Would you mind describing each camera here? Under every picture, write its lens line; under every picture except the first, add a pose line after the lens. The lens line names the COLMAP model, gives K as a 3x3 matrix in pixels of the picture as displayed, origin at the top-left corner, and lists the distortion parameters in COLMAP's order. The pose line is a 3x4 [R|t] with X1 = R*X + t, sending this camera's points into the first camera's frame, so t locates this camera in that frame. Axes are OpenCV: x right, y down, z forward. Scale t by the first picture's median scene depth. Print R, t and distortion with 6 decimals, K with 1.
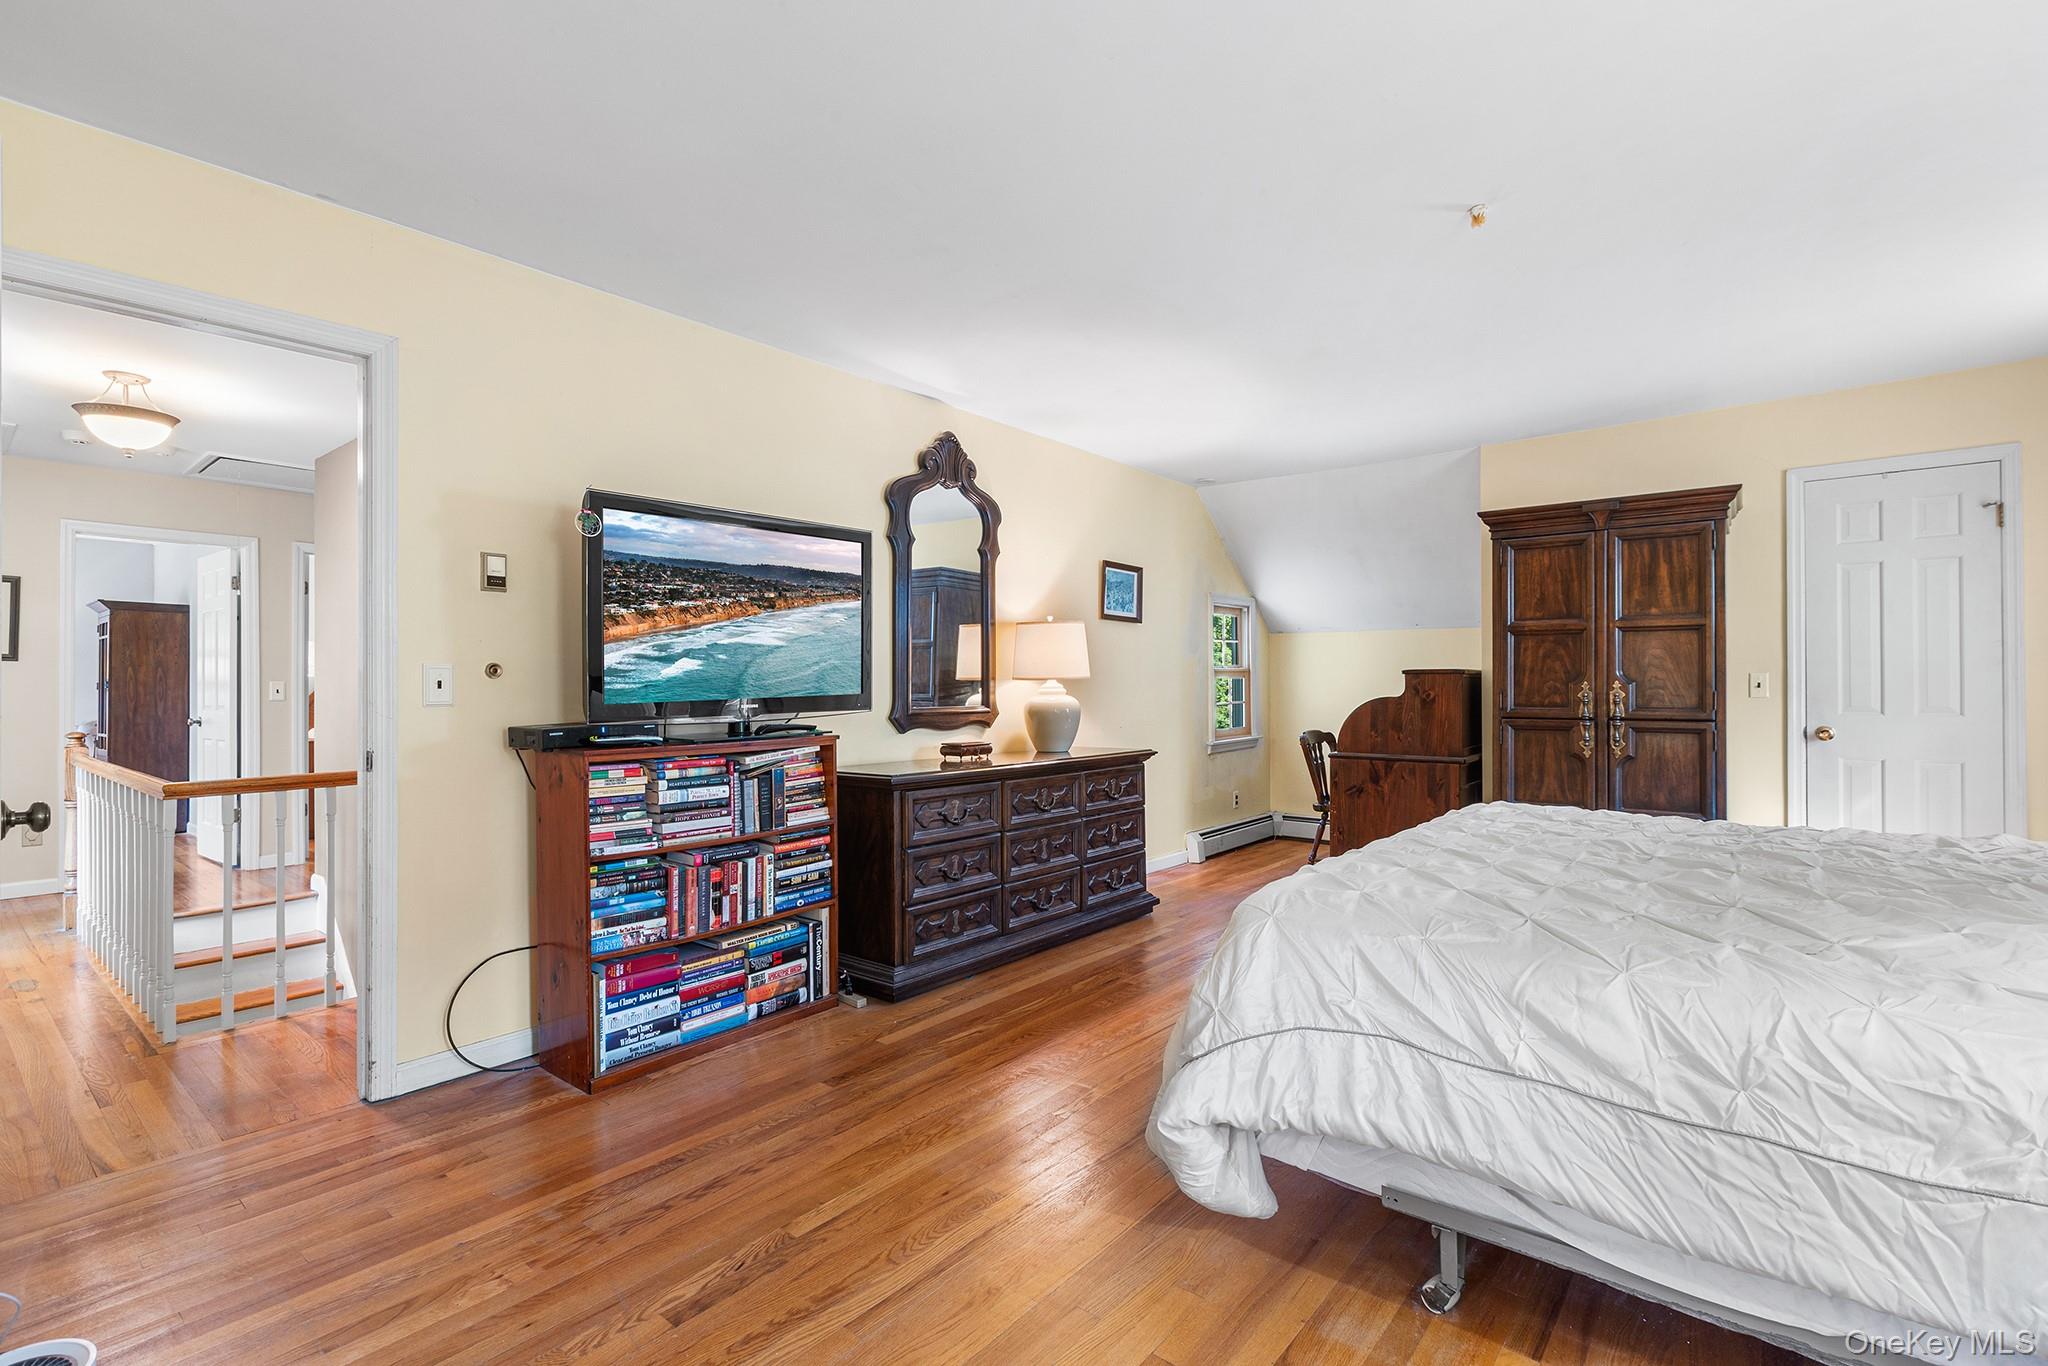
lens RADIAL K [[940.5, 0, 1023.2], [0, 940.5, 677.3], [0, 0, 1]] dist [-0.000327, 0.000432]
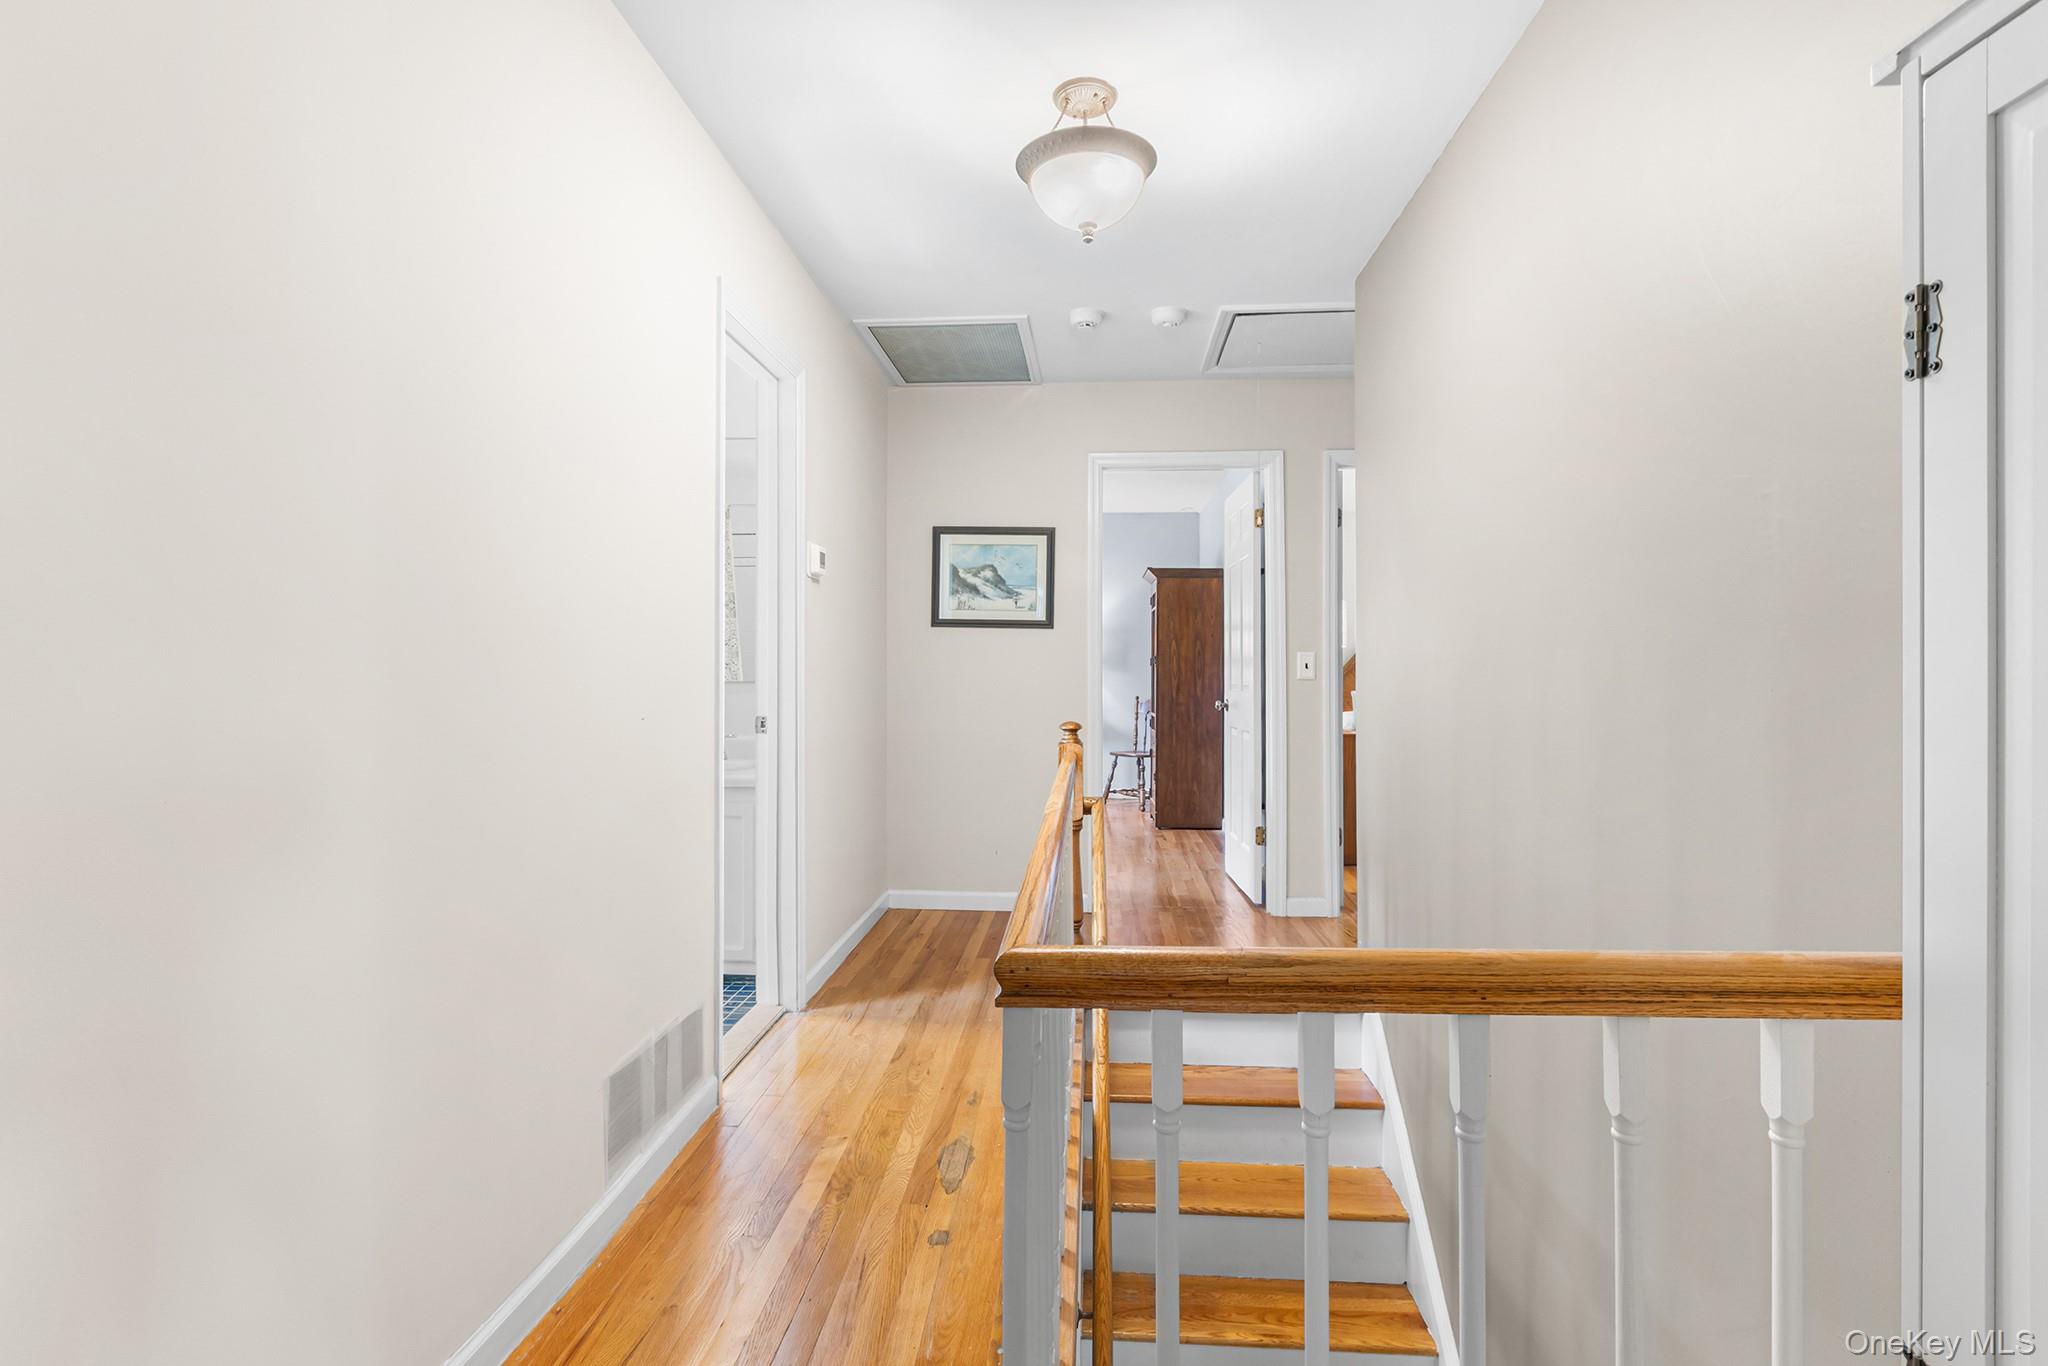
lens RADIAL K [[940.5, 0, 1023.2], [0, 940.5, 677.3], [0, 0, 1]] dist [-0.000327, 0.000432]
pose [[0.570290, 0.008797, -0.821396, -0.519171], [0.007202, 0.999851, 0.015708, 0.016663], [0.821412, -0.014874, 0.570141, 0.656692]]
